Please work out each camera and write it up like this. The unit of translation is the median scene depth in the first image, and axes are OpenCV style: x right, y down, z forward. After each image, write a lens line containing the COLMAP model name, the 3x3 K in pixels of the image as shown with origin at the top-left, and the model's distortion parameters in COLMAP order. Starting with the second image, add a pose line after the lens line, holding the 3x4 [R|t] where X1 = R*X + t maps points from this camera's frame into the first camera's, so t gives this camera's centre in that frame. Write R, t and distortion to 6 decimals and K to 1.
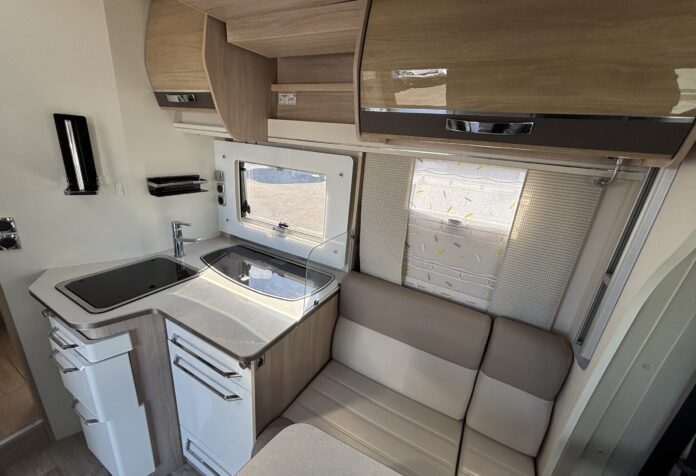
lens RADIAL K [[278.9, 0, 348.0], [0, 278.9, 238.0], [0, 0, 1]] dist [-0.000963, 0.000102]
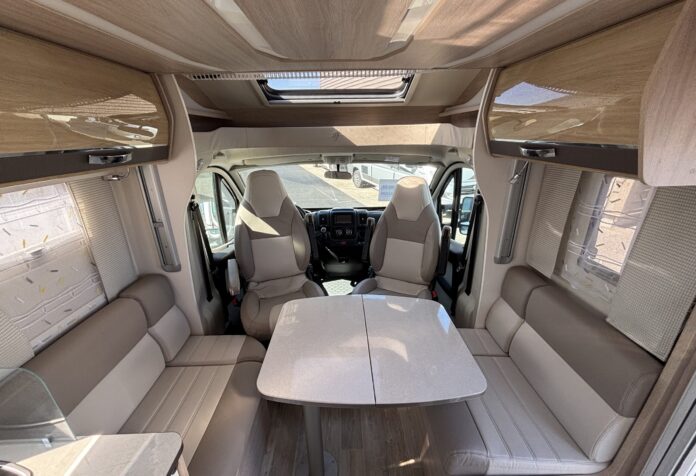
lens RADIAL K [[278.9, 0, 348.0], [0, 278.9, 238.0], [0, 0, 1]] dist [-0.000963, 0.000102]
pose [[-0.499640, -0.378647, 0.779093, -0.877192], [0.250158, 0.798010, 0.548270, -0.361318], [-0.829325, 0.468835, -0.303996, 0.413232]]
